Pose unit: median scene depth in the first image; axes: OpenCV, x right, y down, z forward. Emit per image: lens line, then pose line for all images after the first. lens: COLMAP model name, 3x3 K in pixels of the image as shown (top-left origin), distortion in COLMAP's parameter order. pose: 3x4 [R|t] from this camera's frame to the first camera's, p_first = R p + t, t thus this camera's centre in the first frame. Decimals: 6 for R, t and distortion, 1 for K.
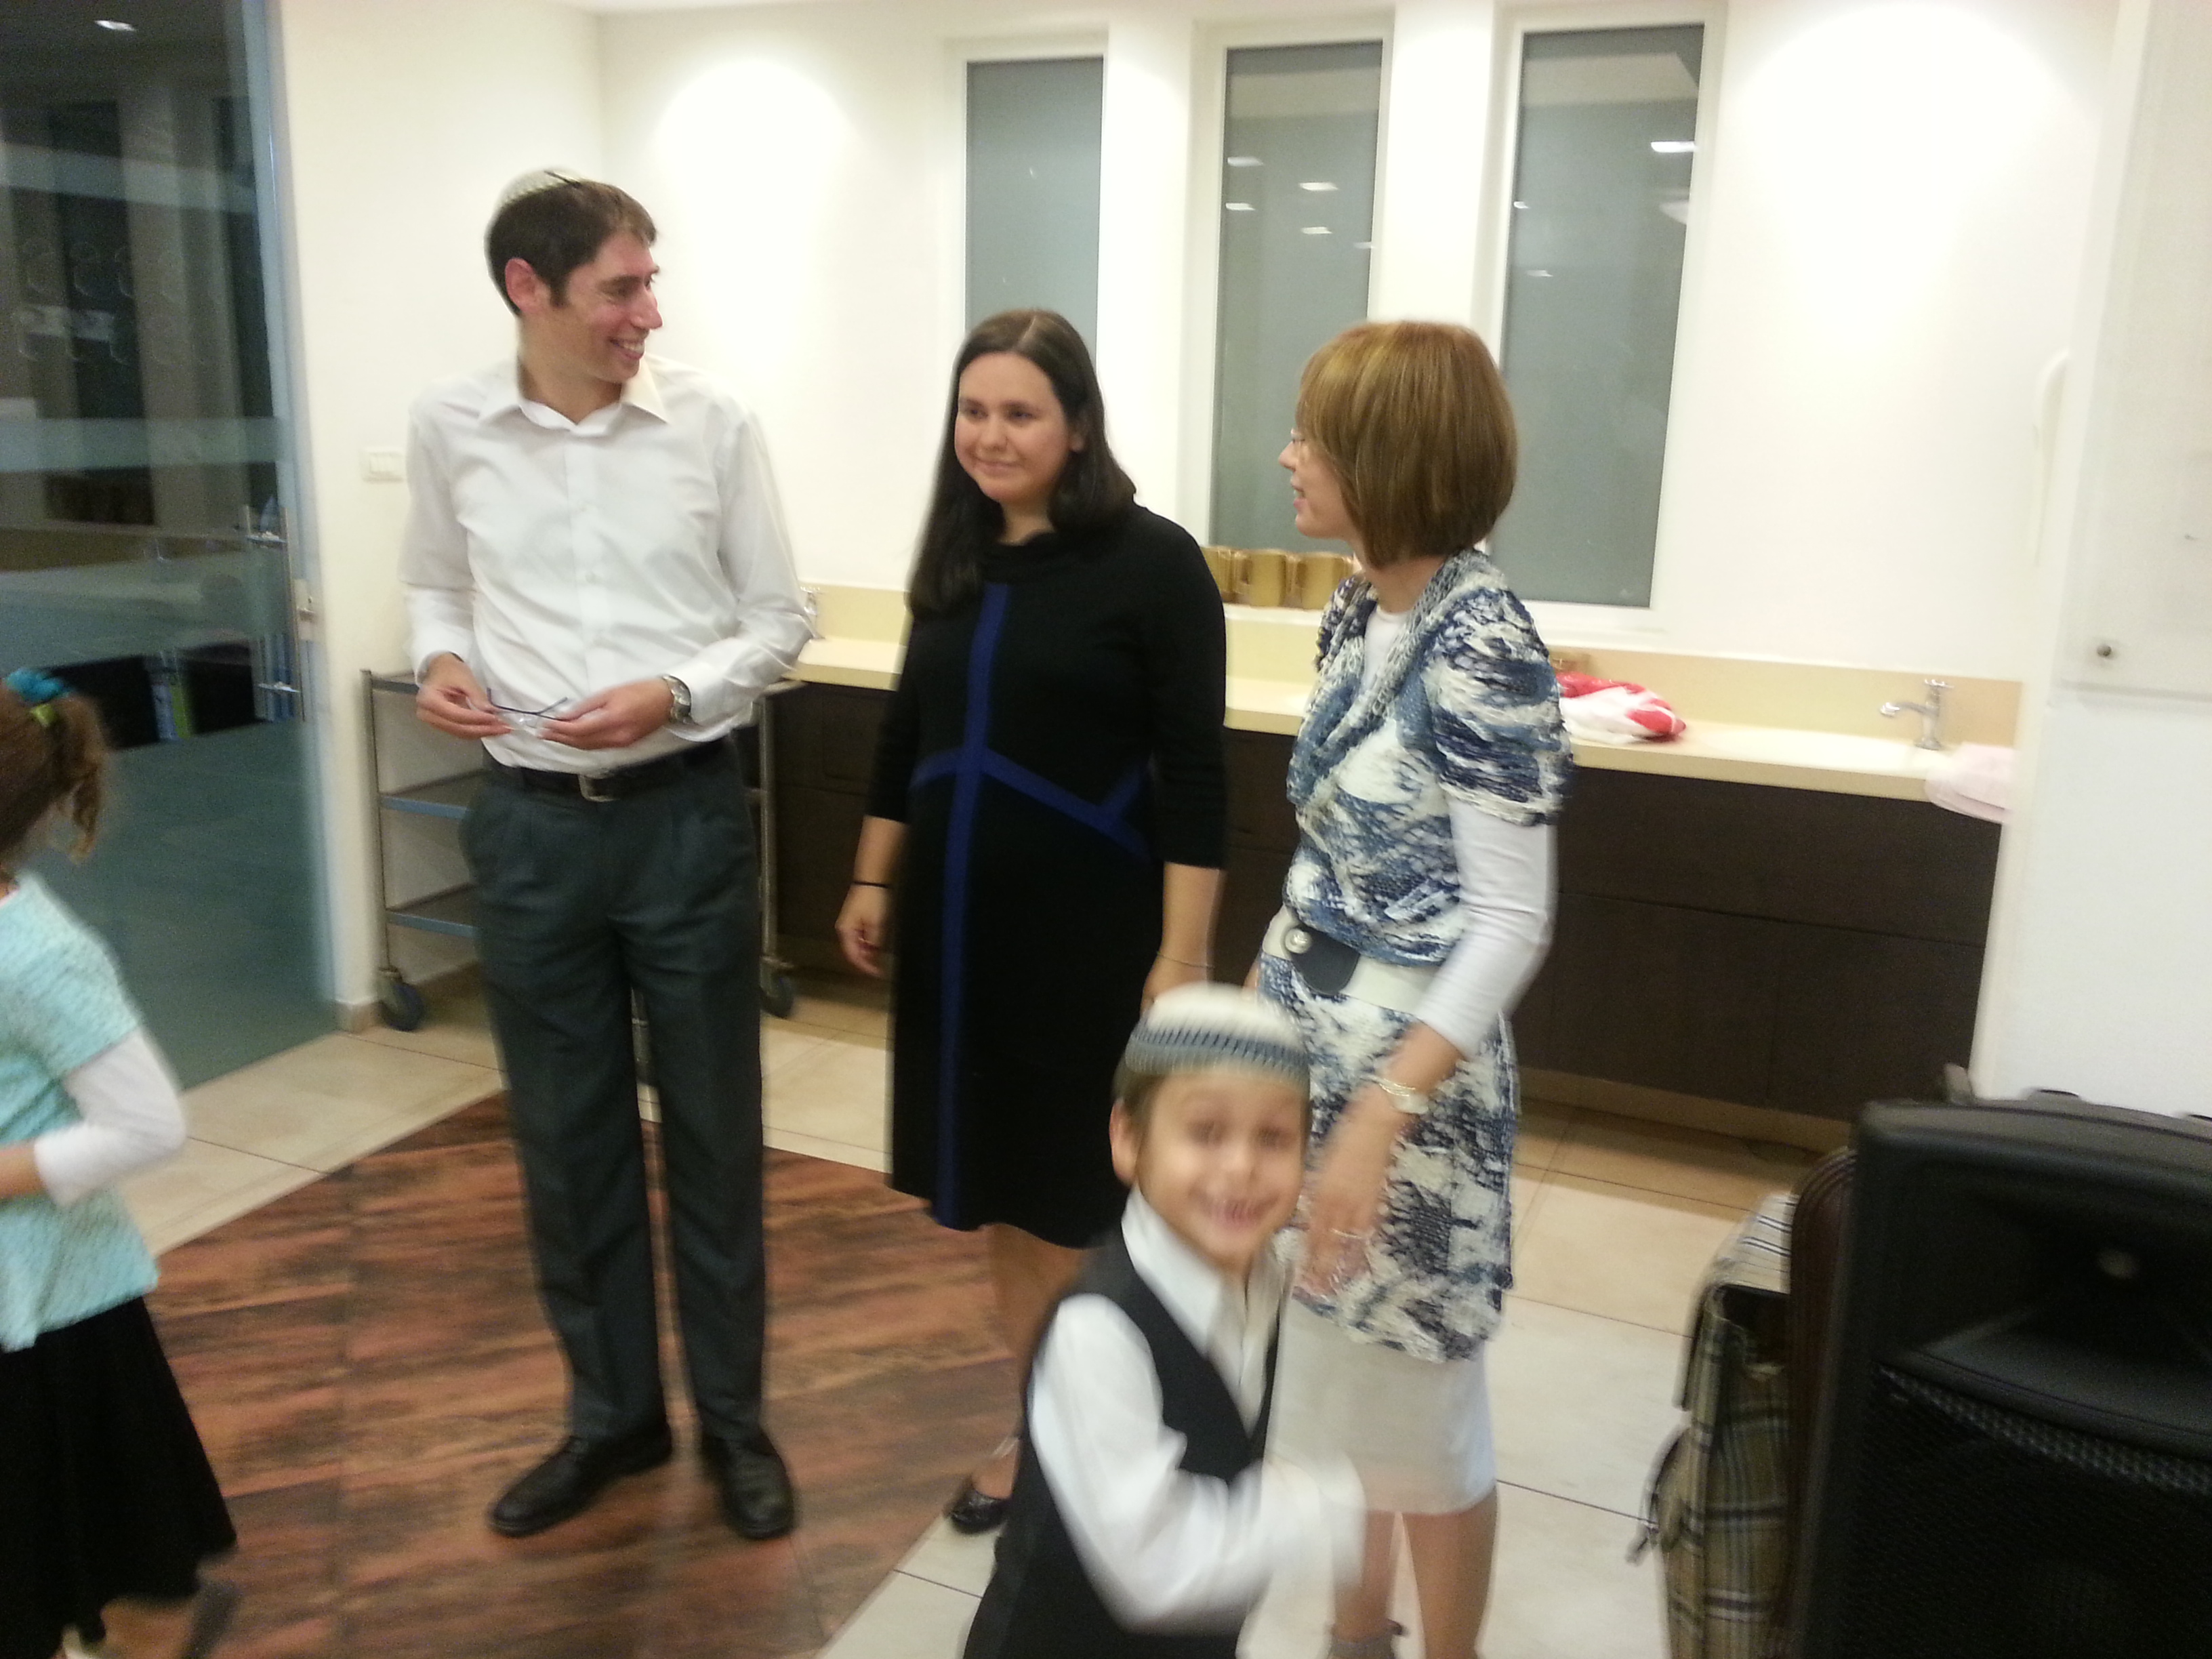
lens RADIAL K [[1780.4, 0, 1108.1], [0, 1780.4, 828.8], [0, 0, 1]] dist [0.040374, -0.051216]
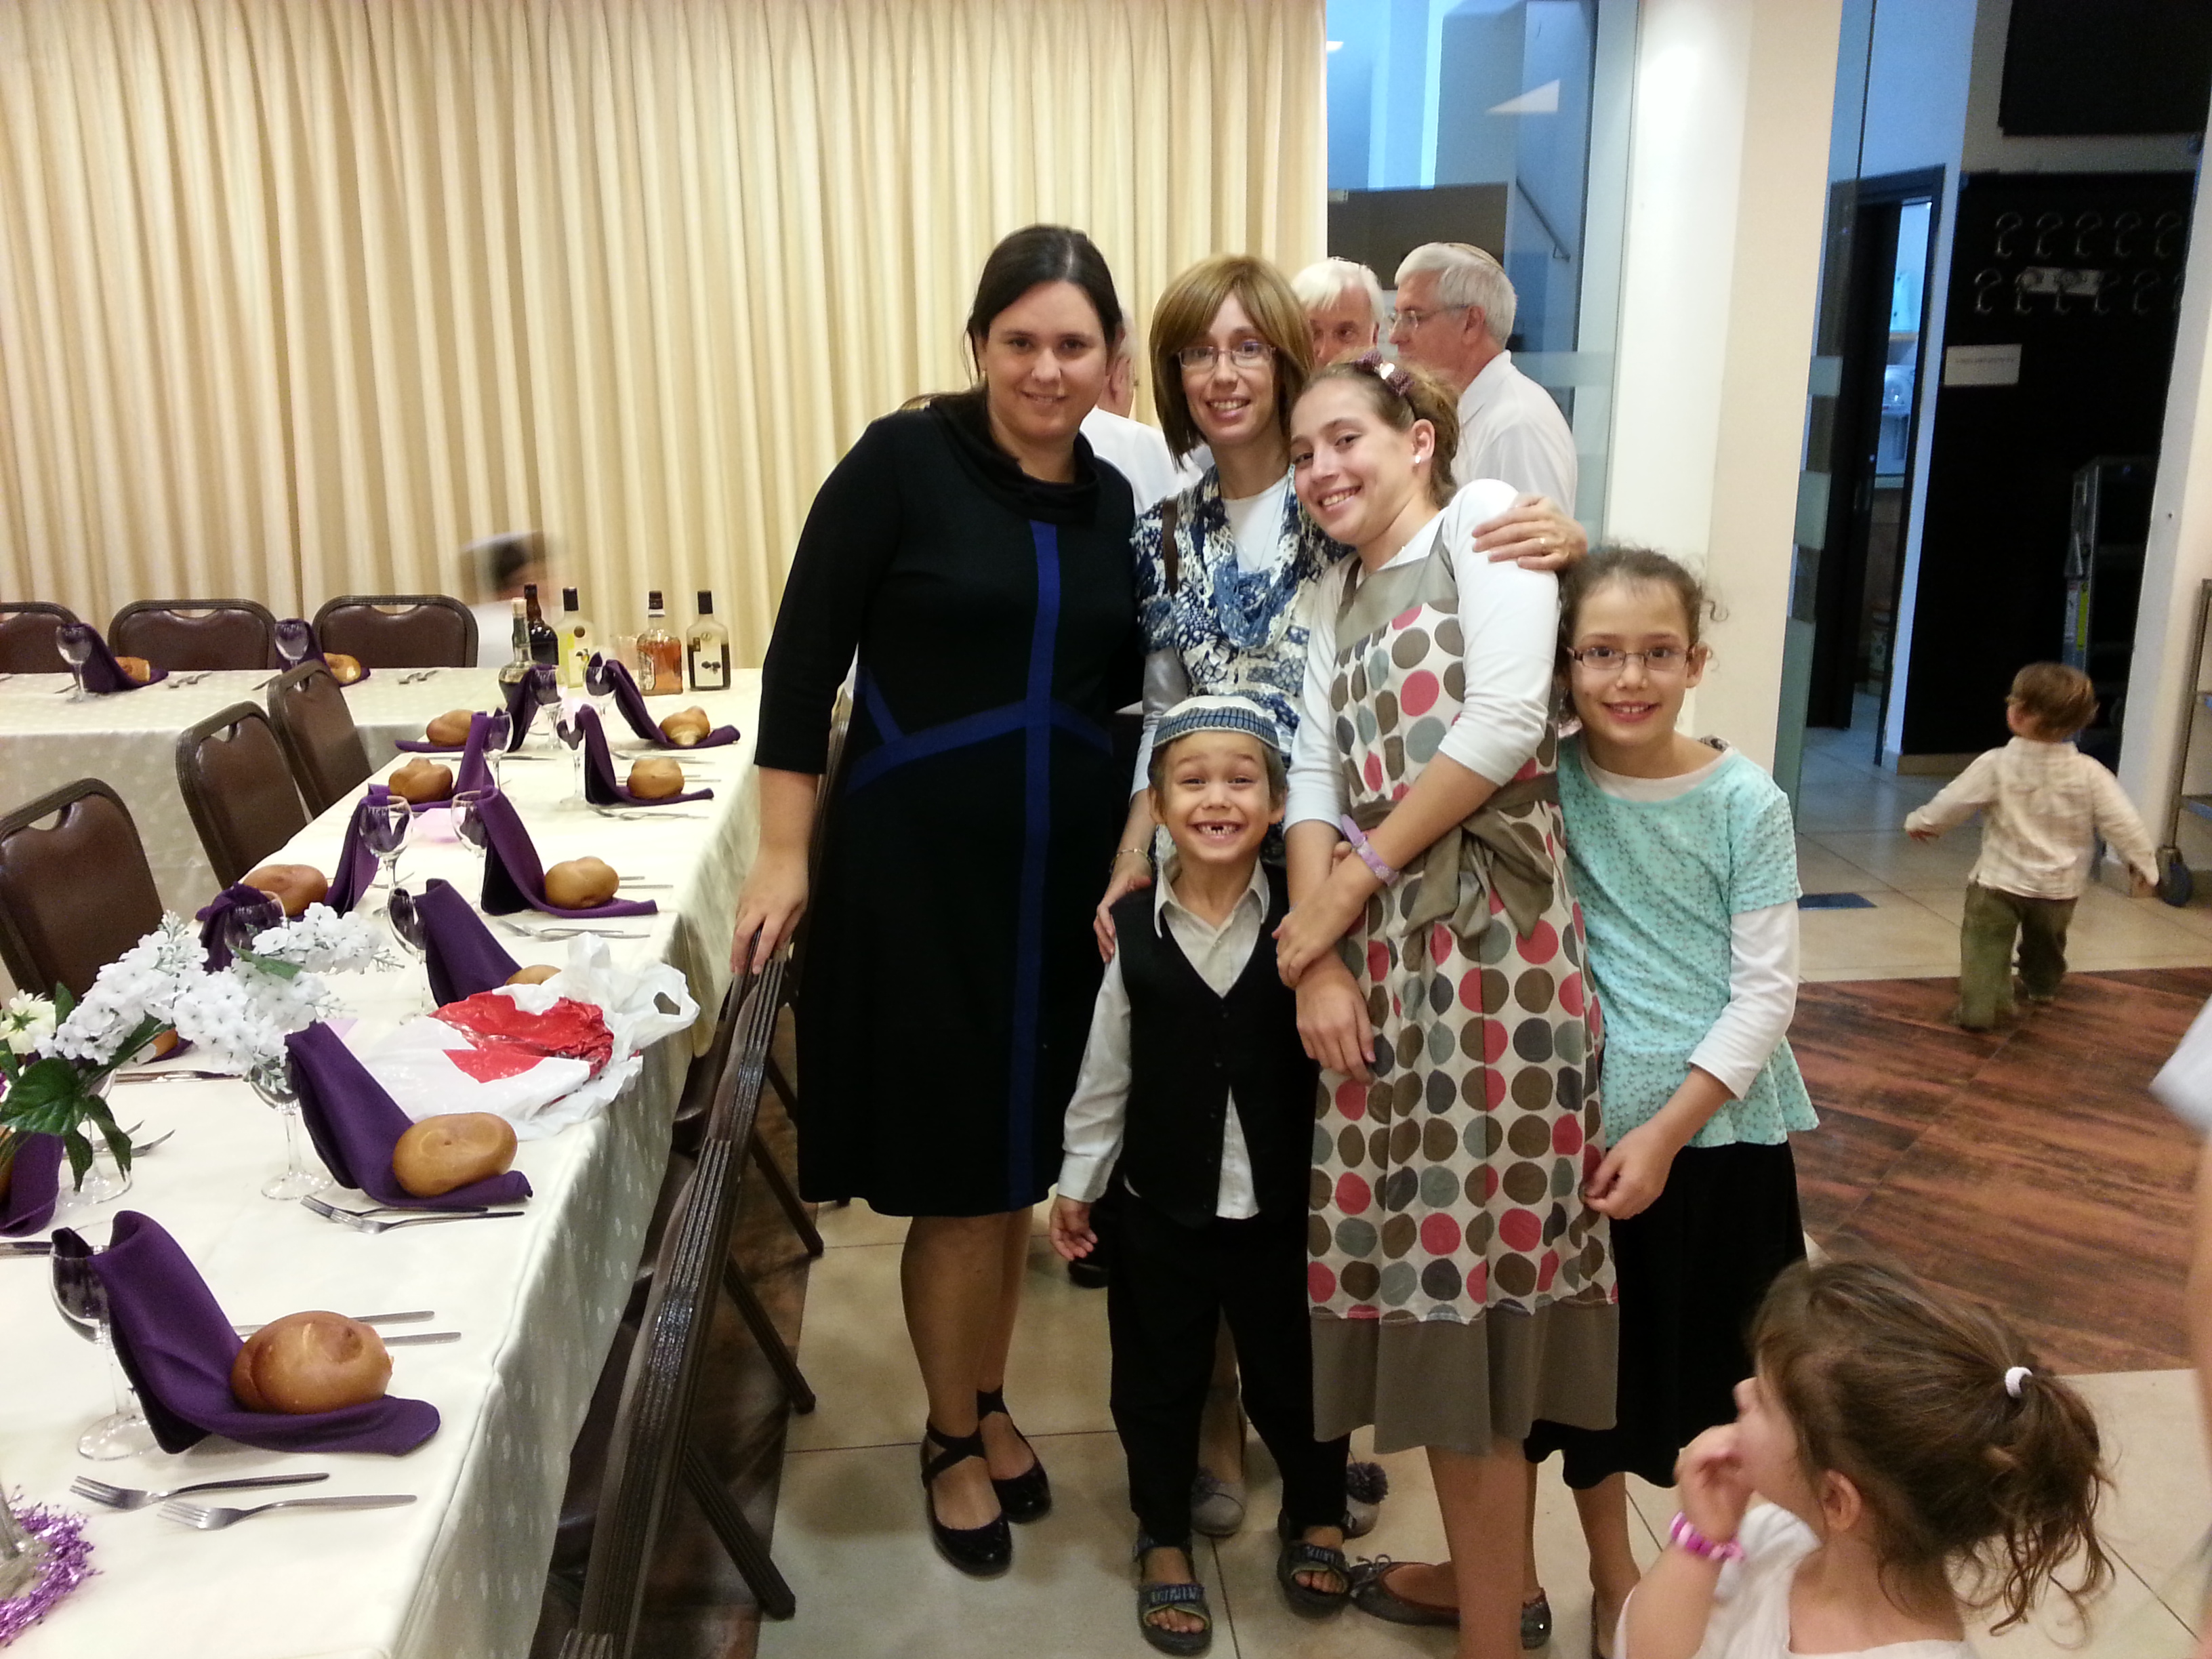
lens RADIAL K [[1780.4, 0, 1136.4], [0, 1780.4, 807.0], [0, 0, 1]] dist [0.040374, -0.051216]
pose [[0.499283, 0.194455, -0.844336, 0.345645], [-0.186501, 0.975767, 0.114440, 0.071097], [0.846129, 0.100332, 0.523450, -0.220731]]
